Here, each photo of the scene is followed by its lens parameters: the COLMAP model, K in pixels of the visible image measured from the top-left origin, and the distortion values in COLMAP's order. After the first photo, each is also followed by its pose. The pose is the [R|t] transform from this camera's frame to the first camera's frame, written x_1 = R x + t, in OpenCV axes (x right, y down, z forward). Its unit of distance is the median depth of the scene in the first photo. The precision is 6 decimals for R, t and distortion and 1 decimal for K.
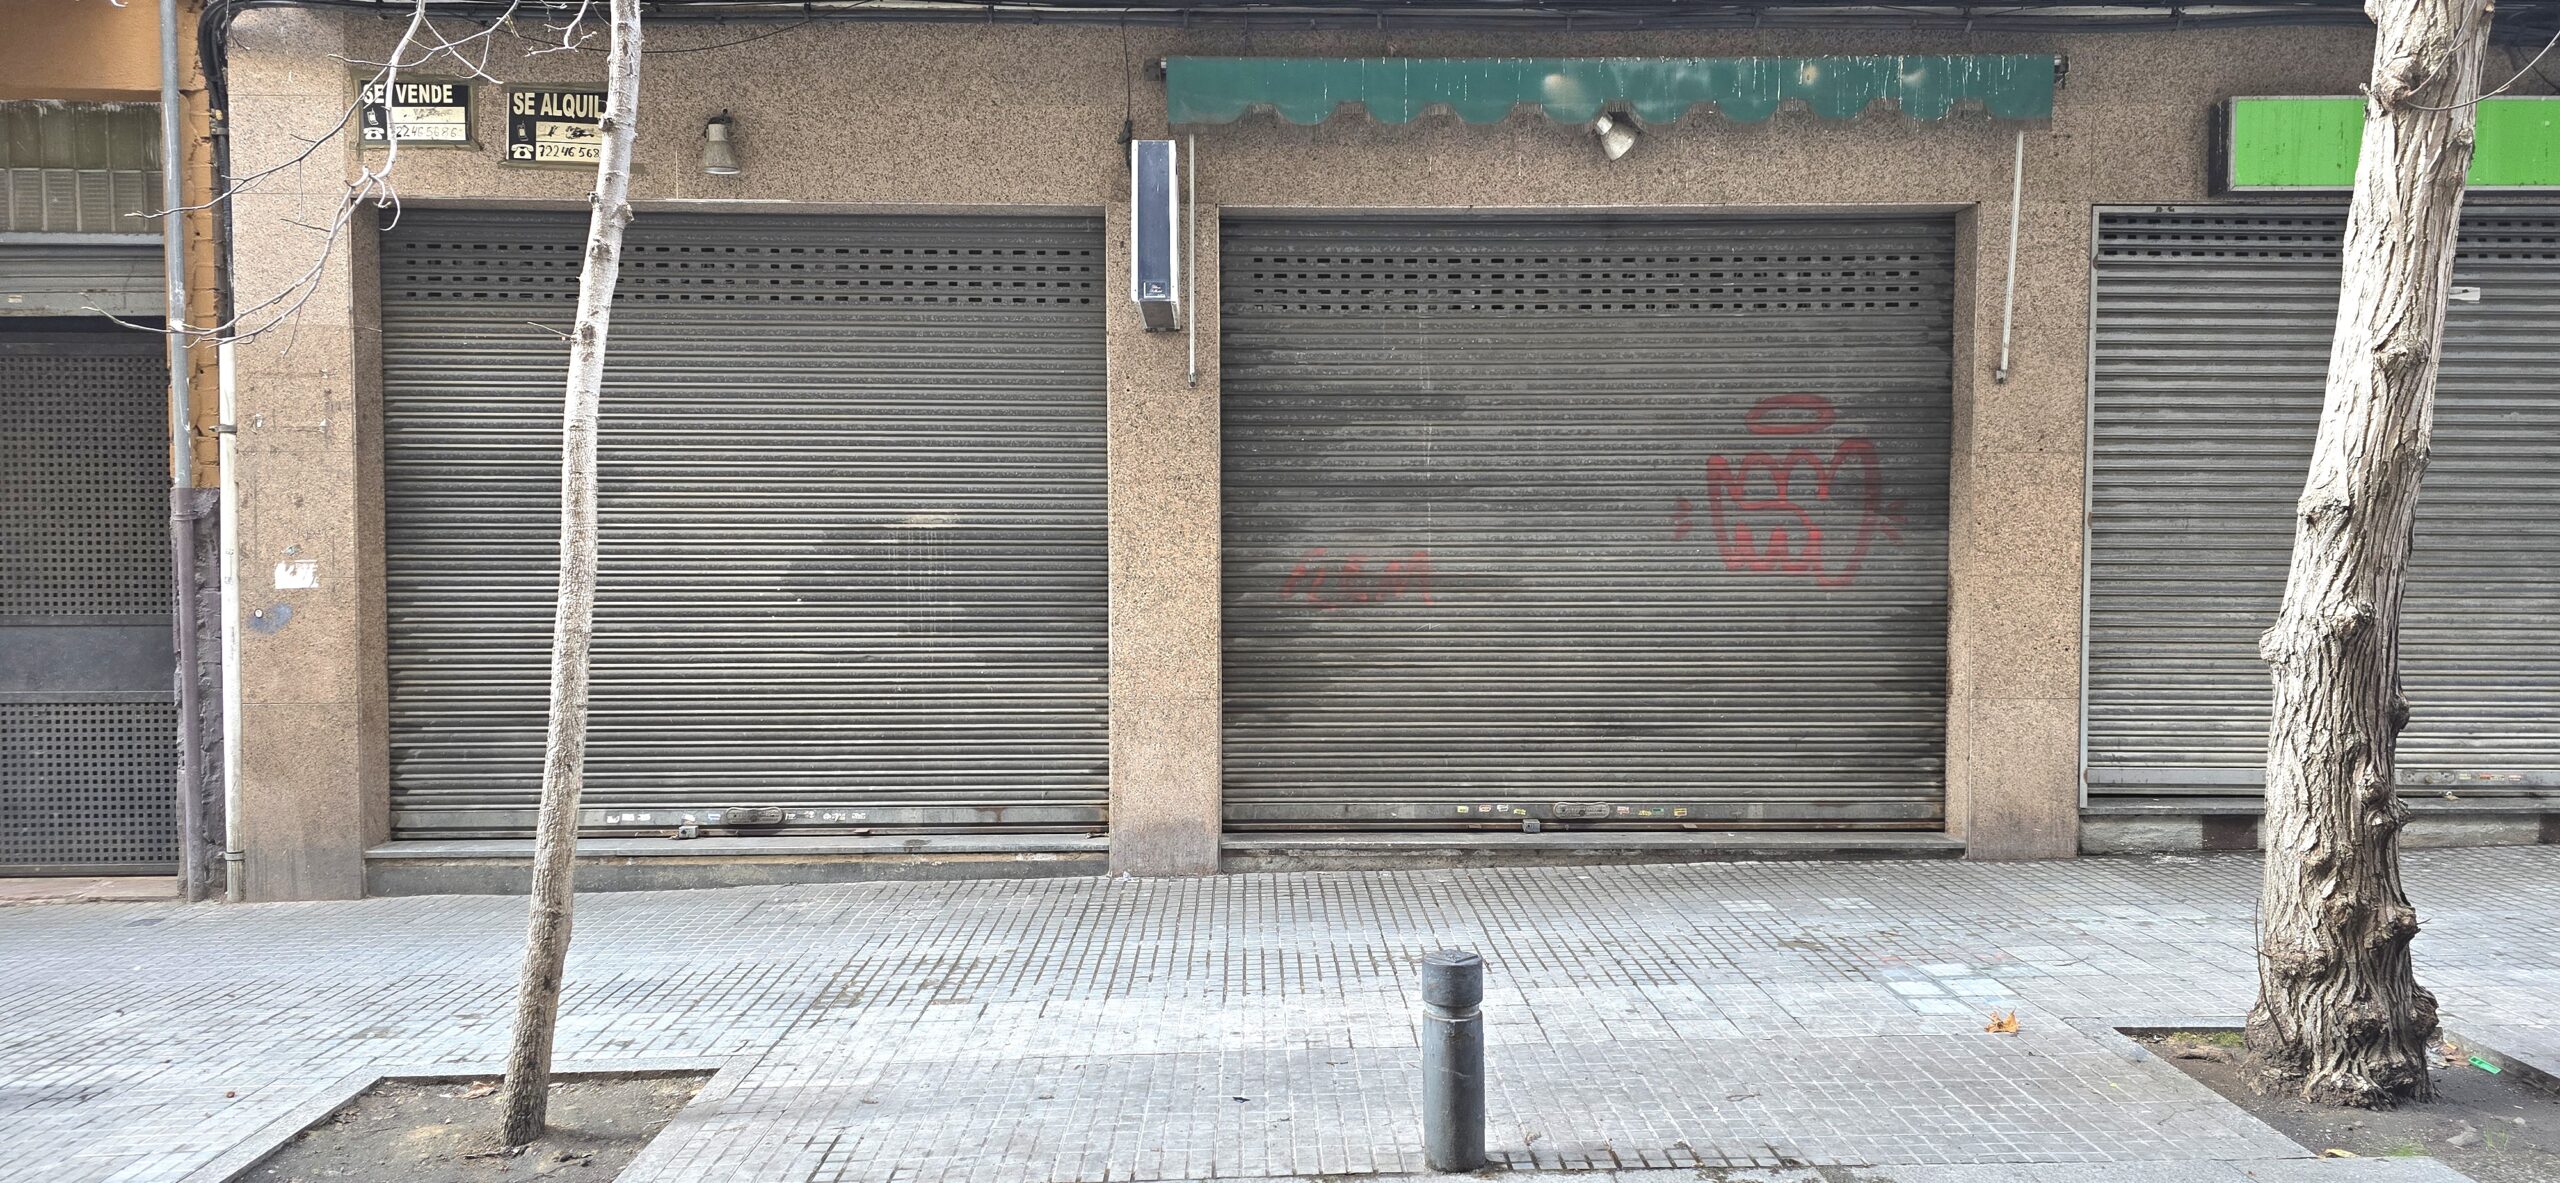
lens RADIAL K [[1735.9, 0, 1281.3], [0, 1735.9, 583.1], [0, 0, 1]] dist [0.115589, -0.134588]
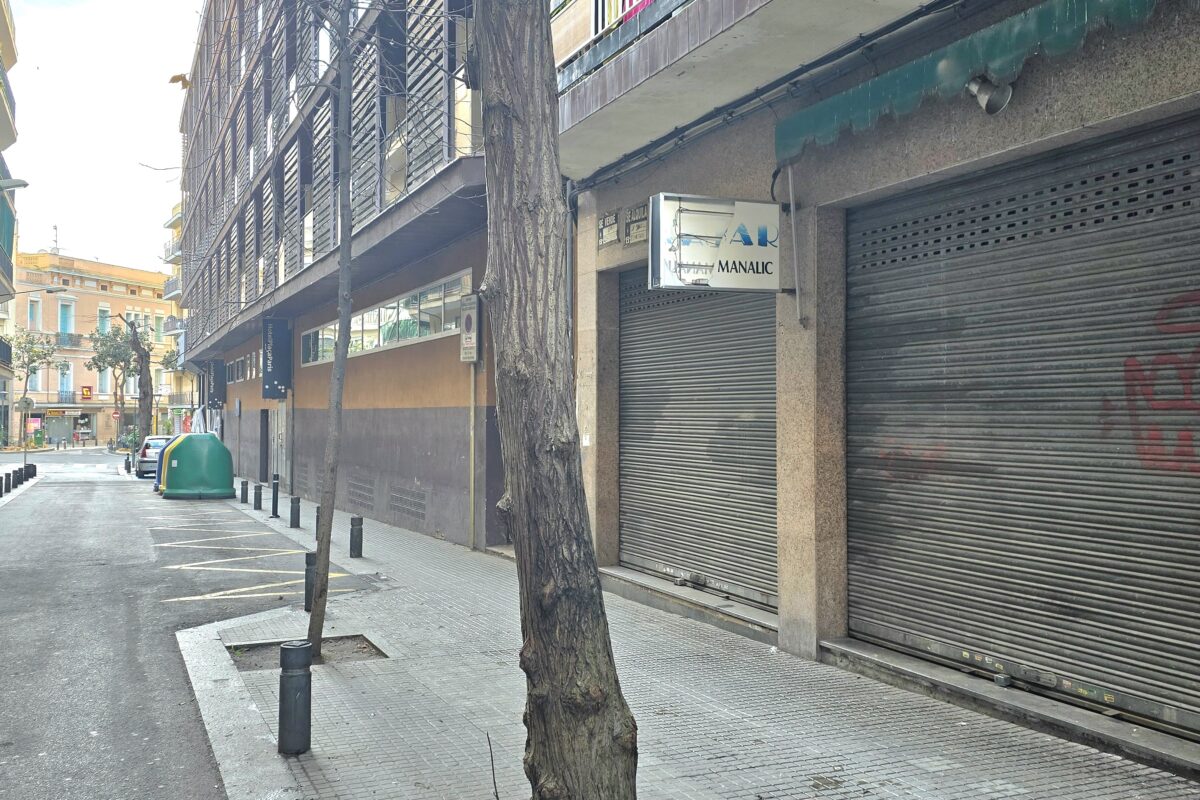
lens RADIAL K [[1111.0, 0, 599.4], [0, 1111.0, 371.4], [0, 0, 1]] dist [0.009126, -0.000953]
pose [[0.383168, -0.033272, -0.923079, 0.756825], [-0.023096, 0.998693, -0.045585, -0.027923], [0.923390, 0.038786, 0.381899, 0.469764]]
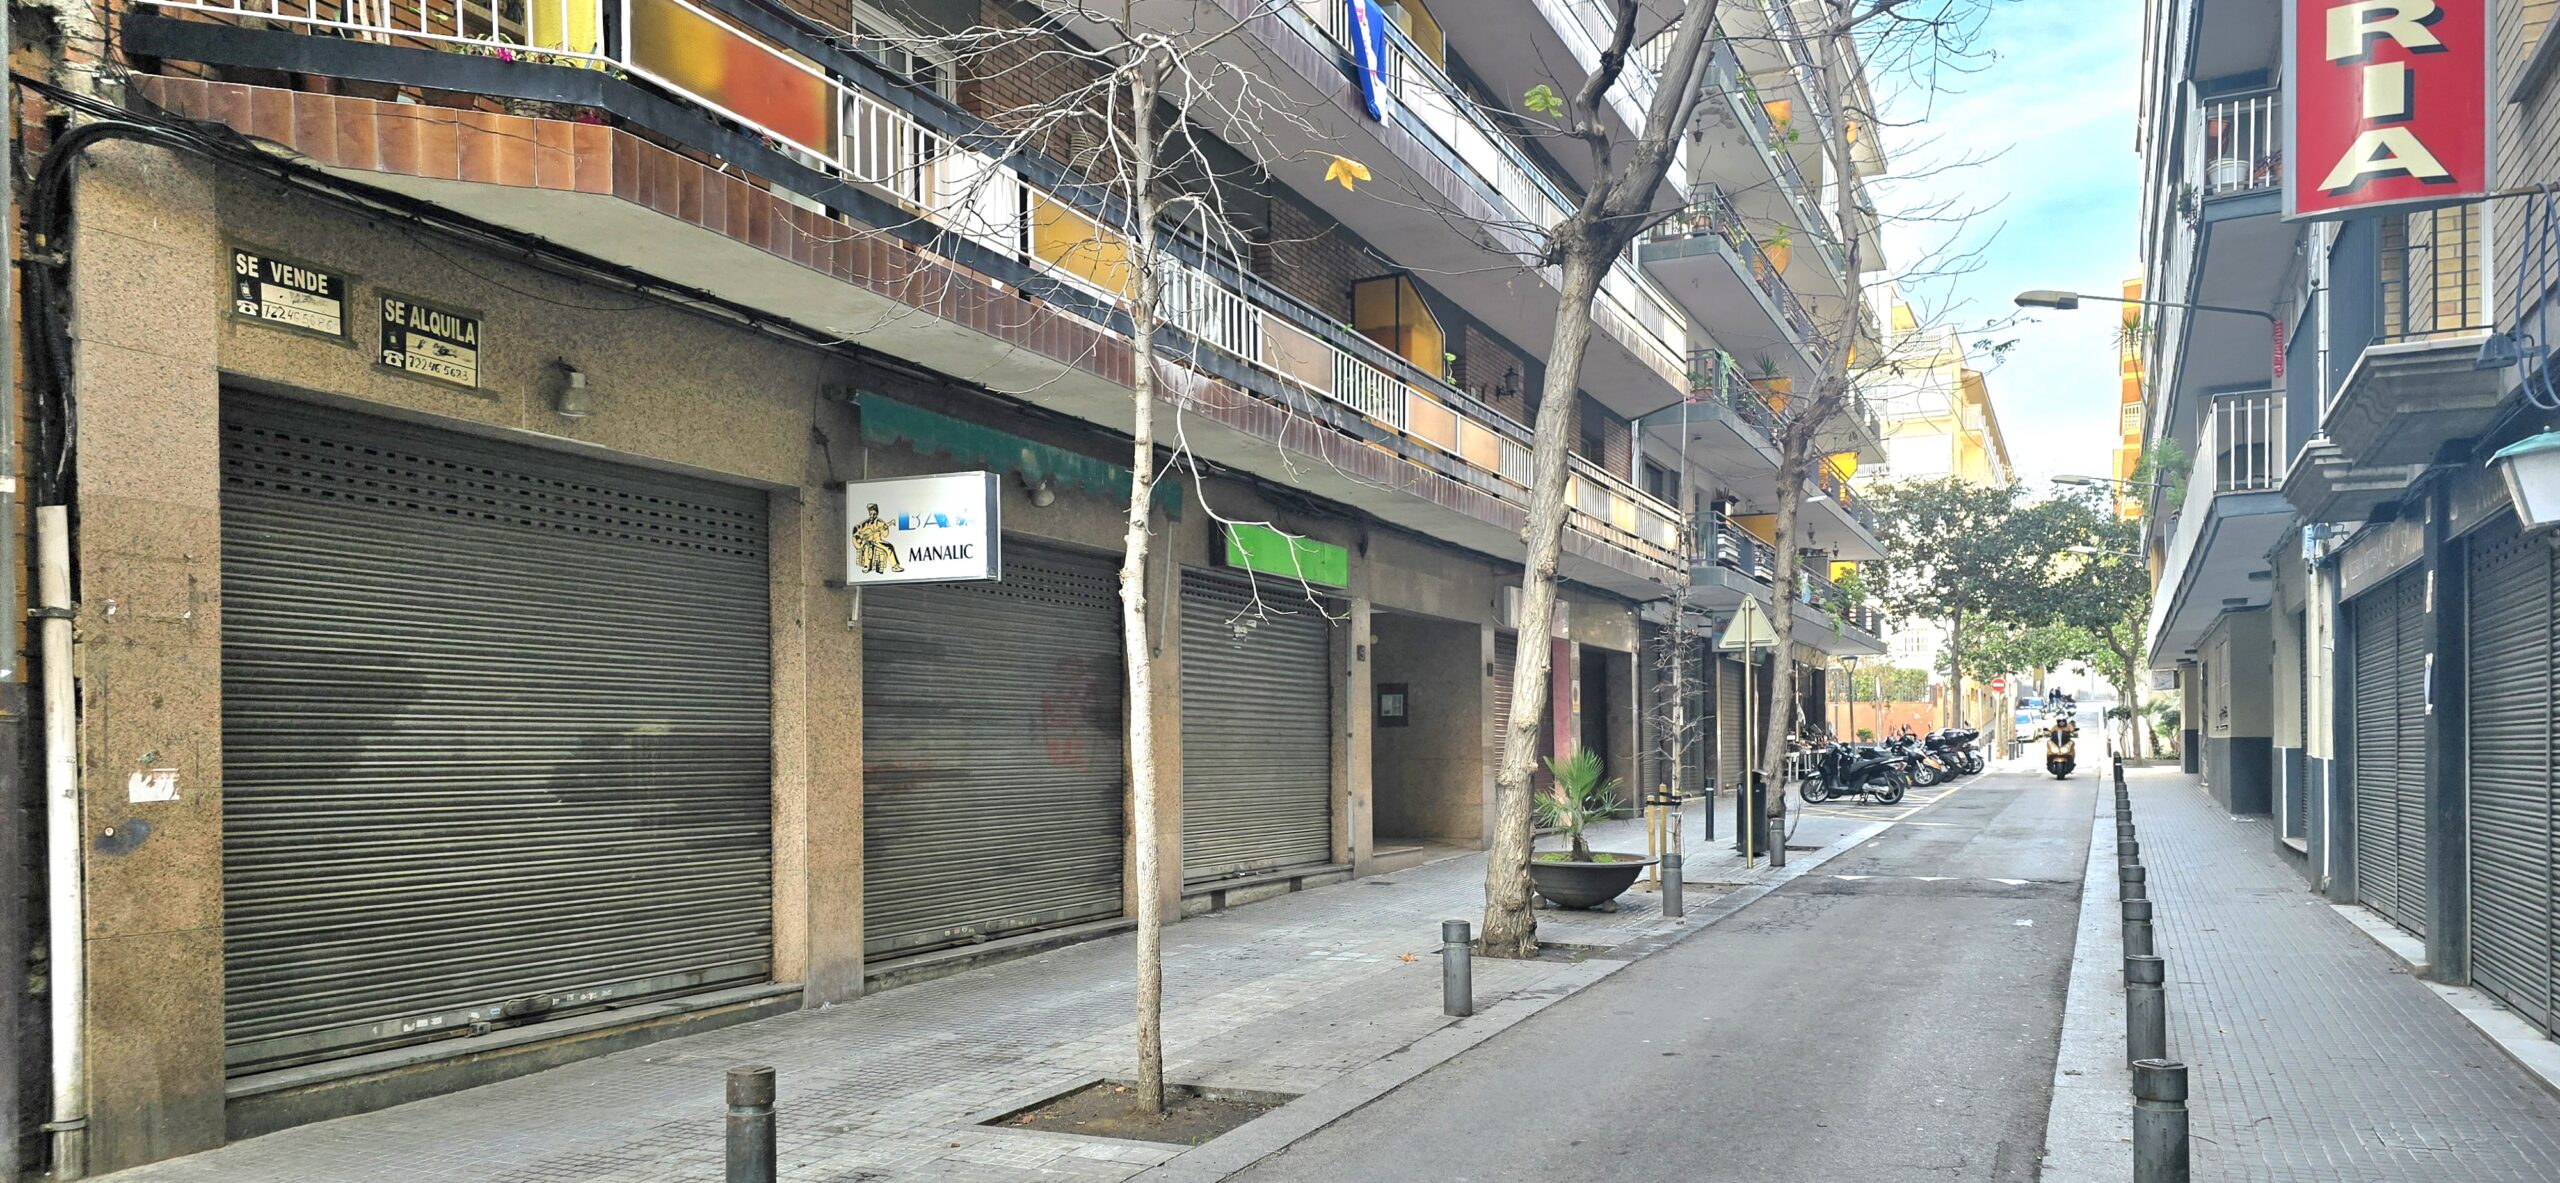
lens RADIAL K [[1728.1, 0, 1326.1], [0, 1728.1, 717.2], [0, 0, 1]] dist [0.110236, -0.098921]
pose [[0.423998, 0.015180, 0.905536, -1.098538], [0.031289, 0.999017, -0.031397, 0.007080], [-0.905123, 0.041646, 0.423106, 0.105610]]
